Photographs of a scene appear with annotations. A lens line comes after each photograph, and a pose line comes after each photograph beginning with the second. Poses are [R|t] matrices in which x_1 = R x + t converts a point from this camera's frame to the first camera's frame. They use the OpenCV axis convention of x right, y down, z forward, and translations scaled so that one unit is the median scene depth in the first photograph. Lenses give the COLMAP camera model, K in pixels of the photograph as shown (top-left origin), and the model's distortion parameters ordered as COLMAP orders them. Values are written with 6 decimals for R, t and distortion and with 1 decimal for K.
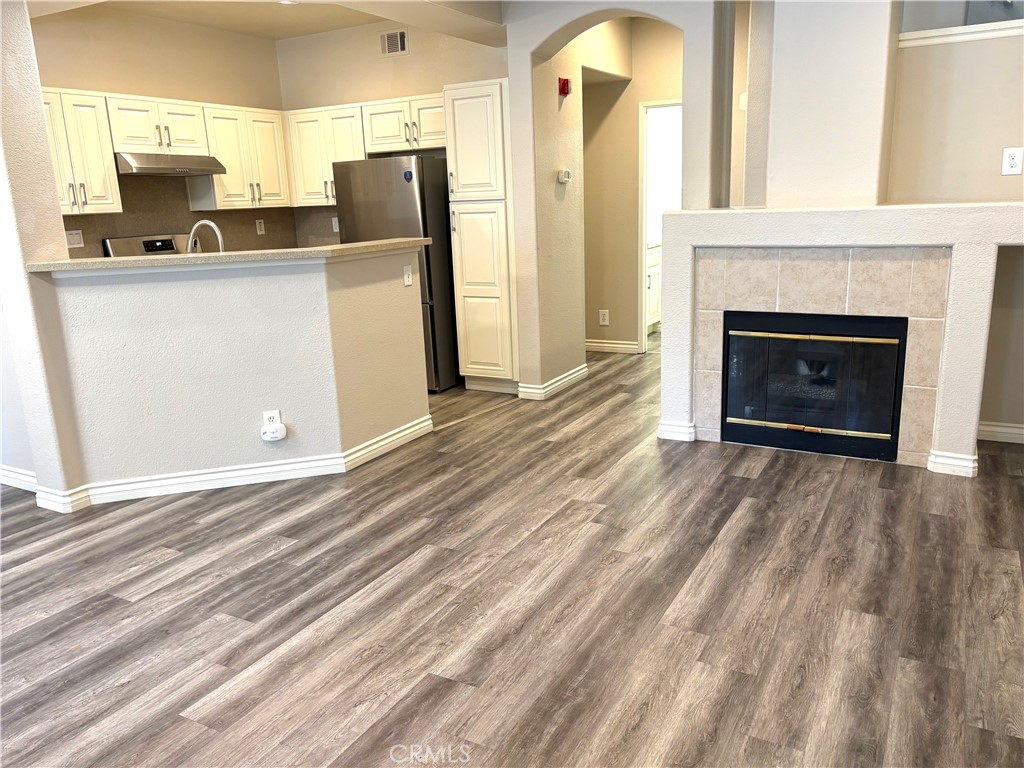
lens RADIAL K [[790.5, 0, 513.0], [0, 790.5, 385.9], [0, 0, 1]] dist [0.061187, -0.063815]
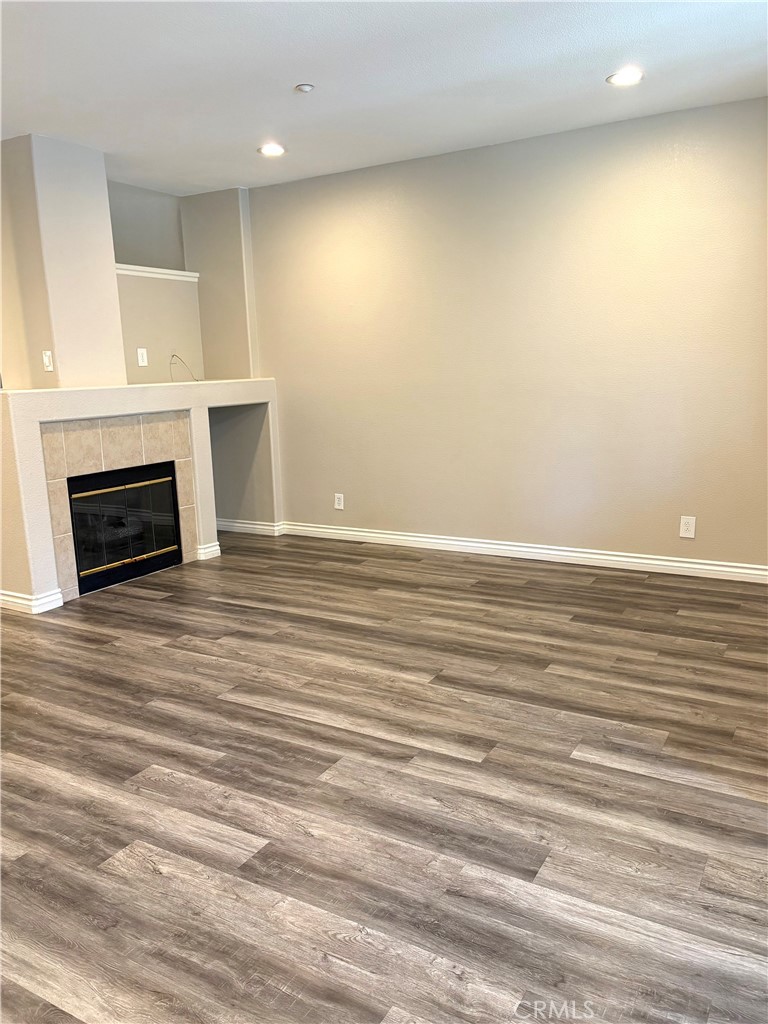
lens RADIAL K [[790.5, 0, 385.3], [0, 790.5, 519.2], [0, 0, 1]] dist [0.061187, -0.063815]
pose [[0.010161, -0.157127, 0.987526, -0.982355], [0.264040, 0.952948, 0.148908, -0.102589], [-0.964458, 0.259234, 0.051171, 0.618589]]
